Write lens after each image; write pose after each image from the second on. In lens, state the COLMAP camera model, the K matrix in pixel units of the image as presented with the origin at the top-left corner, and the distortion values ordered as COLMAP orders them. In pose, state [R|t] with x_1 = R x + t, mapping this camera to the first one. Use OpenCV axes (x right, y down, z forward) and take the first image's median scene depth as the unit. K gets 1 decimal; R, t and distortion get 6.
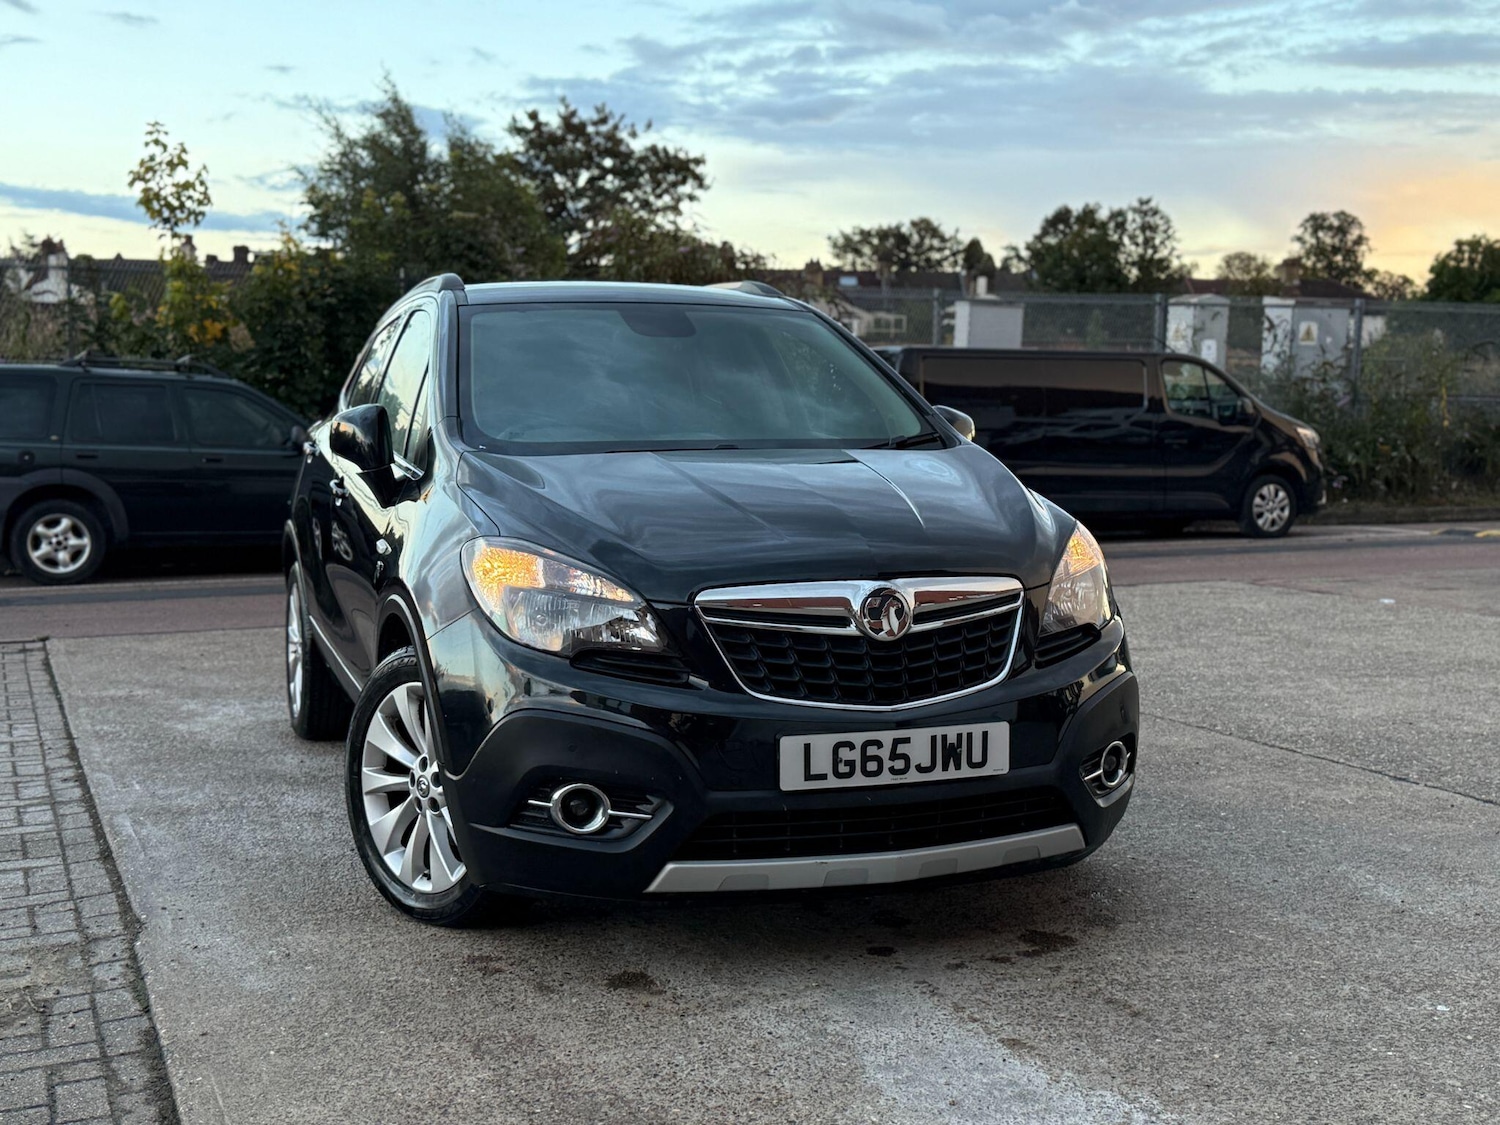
lens RADIAL K [[1749.1, 0, 752.7], [0, 1749.1, 581.3], [0, 0, 1]] dist [0.203901, -0.447738]
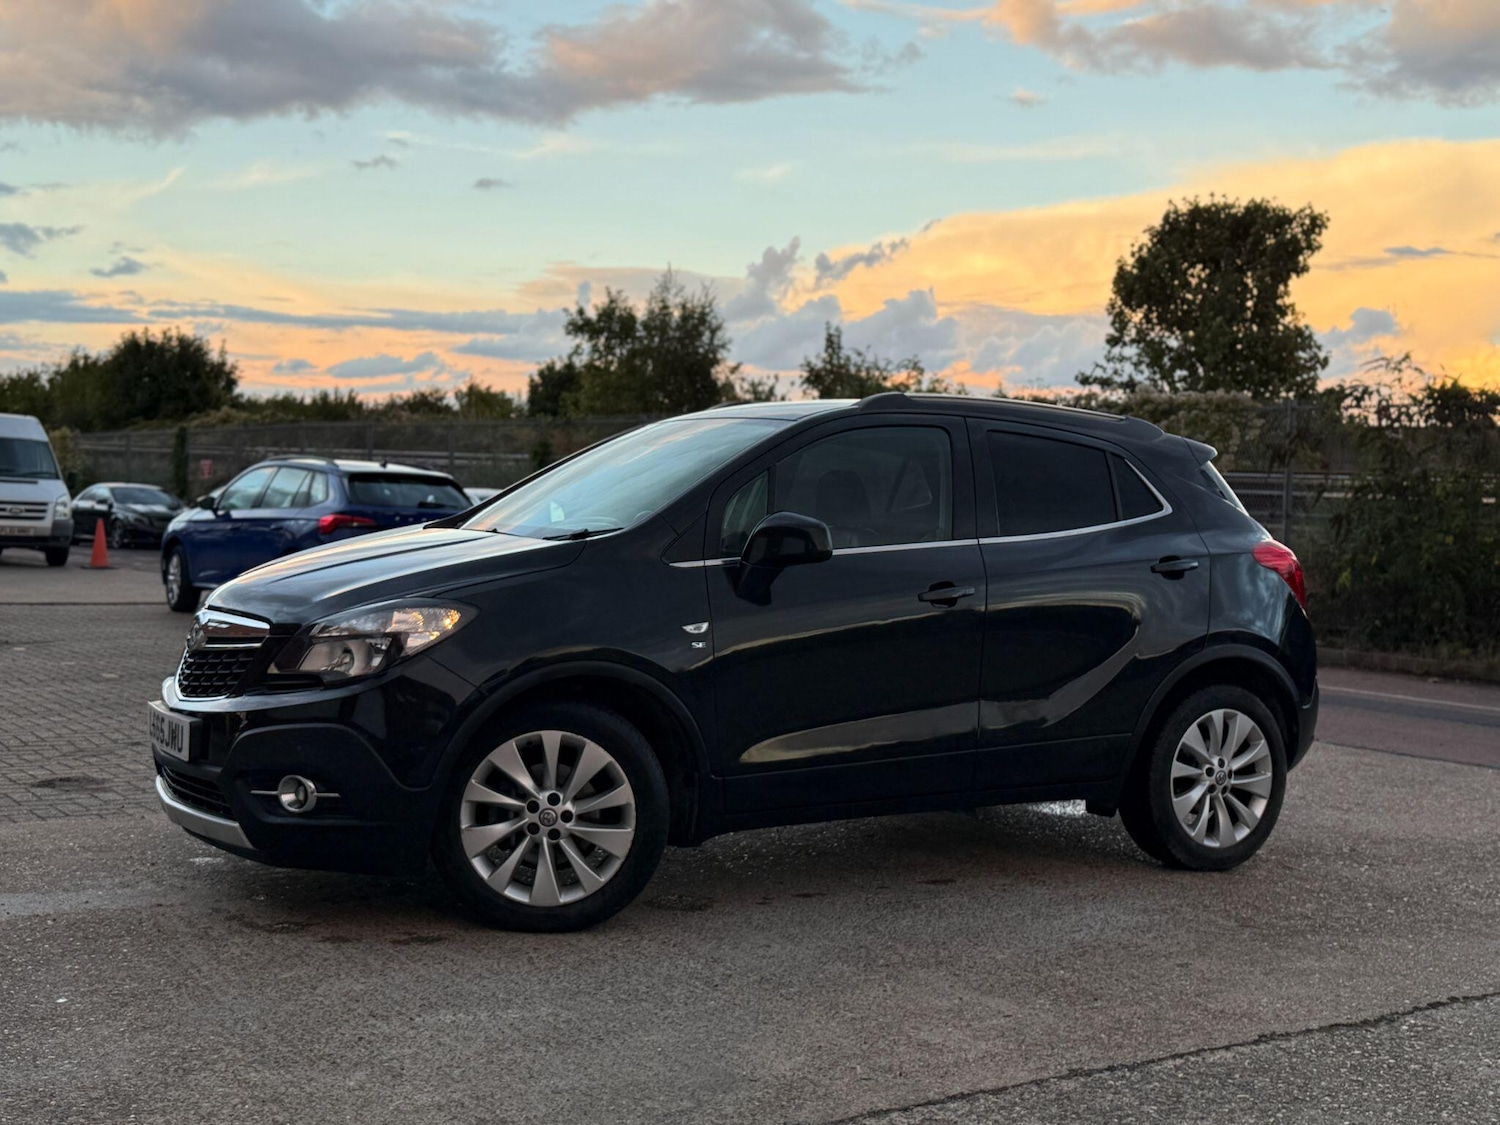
lens RADIAL K [[1755.8, 0, 759.1], [0, 1755.8, 534.3], [0, 0, 1]] dist [0.174356, -0.292752]
pose [[0.189842, 0.028527, -0.981400, 0.083430], [-0.135785, 0.990735, 0.002532, -0.006668], [0.972380, 0.132778, 0.191957, 0.061274]]
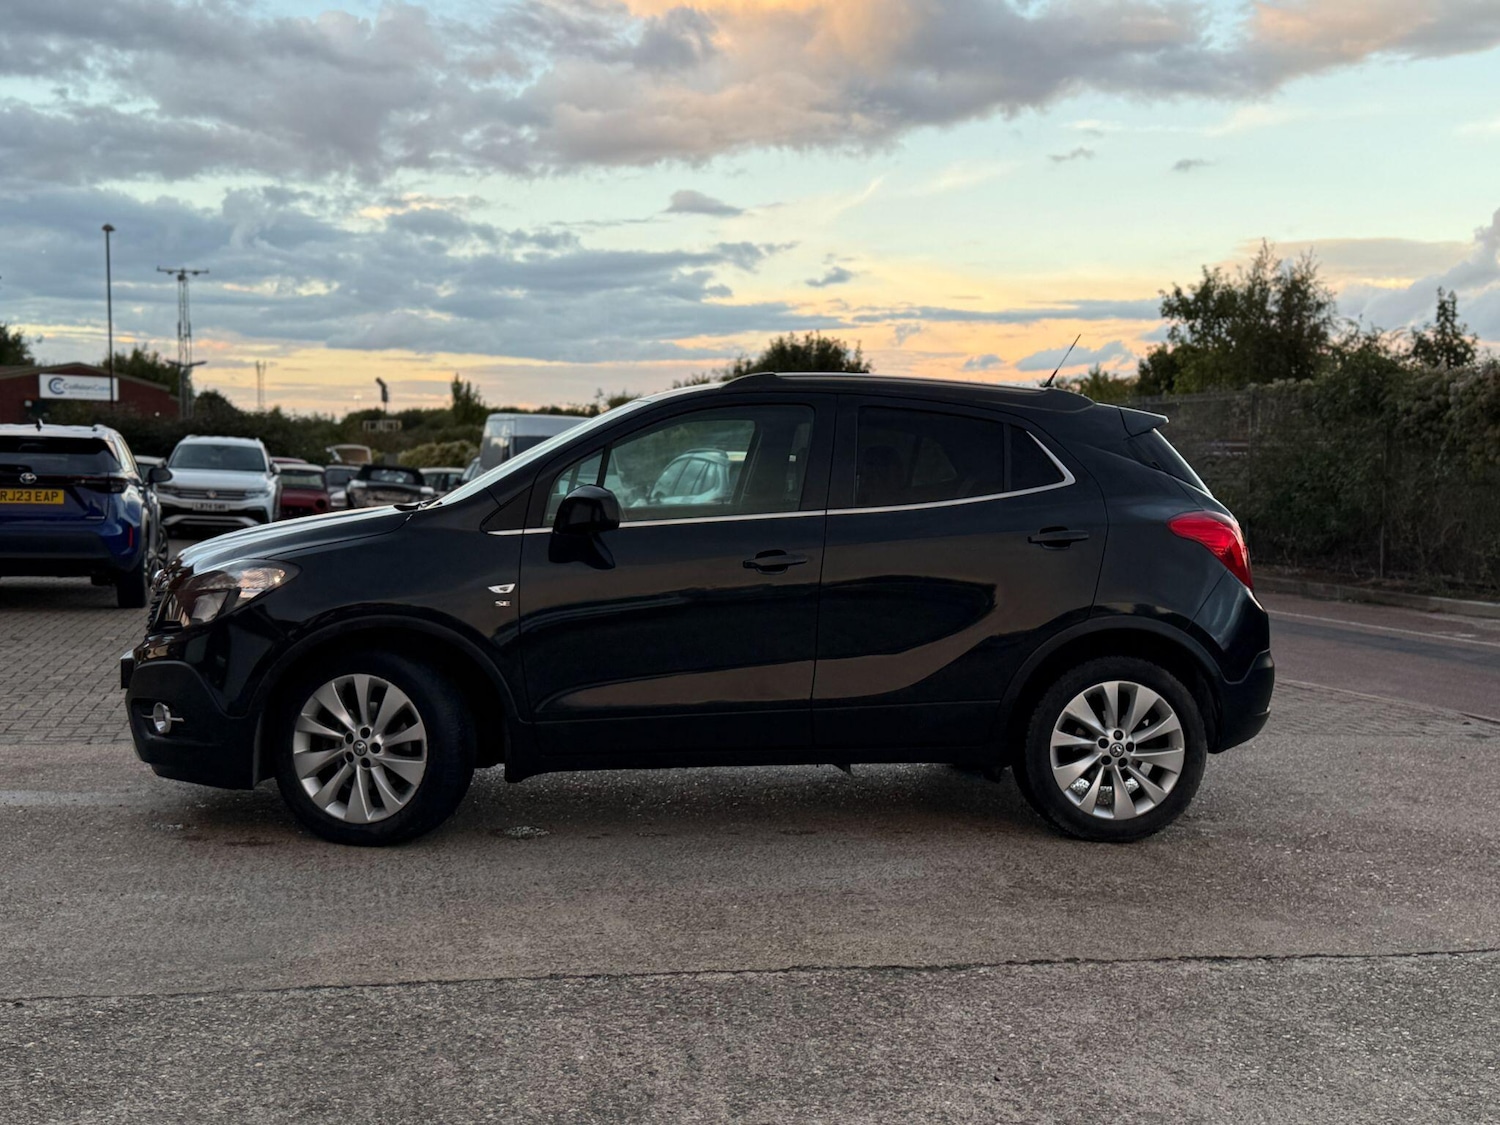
lens RADIAL K [[1751.7, 0, 744.1], [0, 1751.7, 558.7], [0, 0, 1]] dist [0.202956, -0.457596]
pose [[-0.192247, 0.047582, -0.980192, 0.090122], [-0.121433, 0.989994, 0.071875, -0.011087], [0.973805, 0.132846, -0.184545, 0.100415]]
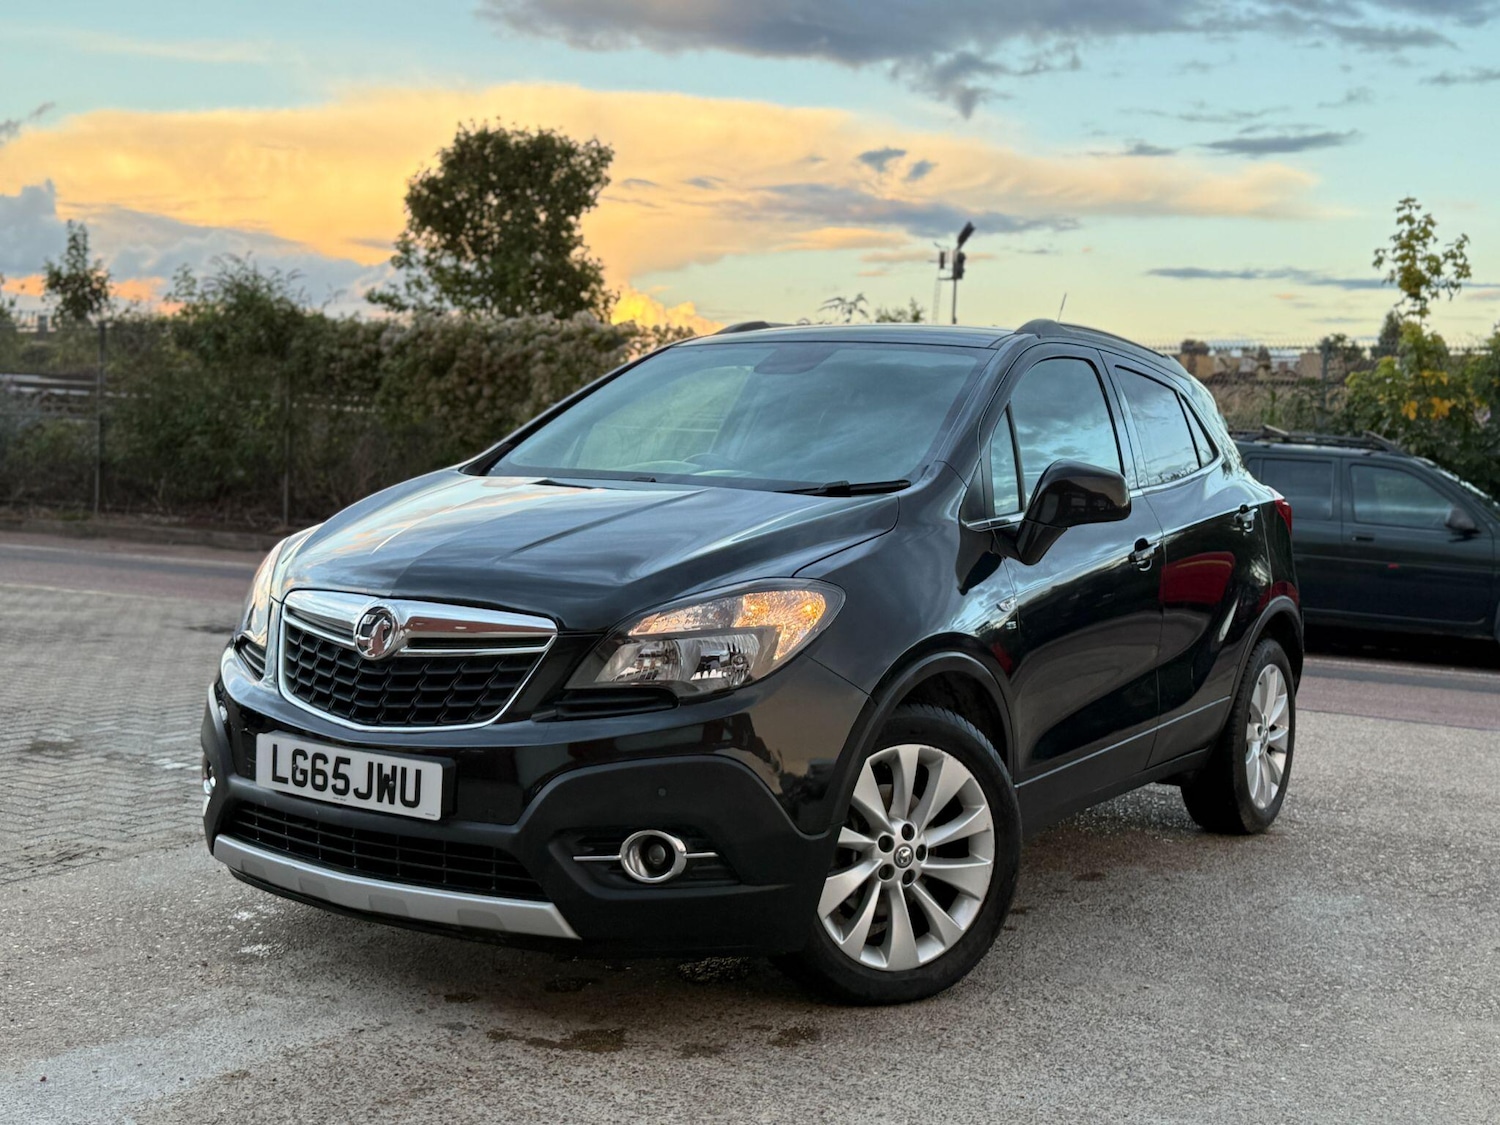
lens RADIAL K [[1751.7, 0, 744.1], [0, 1751.7, 558.7], [0, 0, 1]] dist [0.202956, -0.457596]
pose [[0.601027, 0.074684, -0.795731, 0.052005], [-0.126558, 0.991956, -0.002490, -0.002419], [0.789145, 0.102203, 0.605645, 0.029668]]
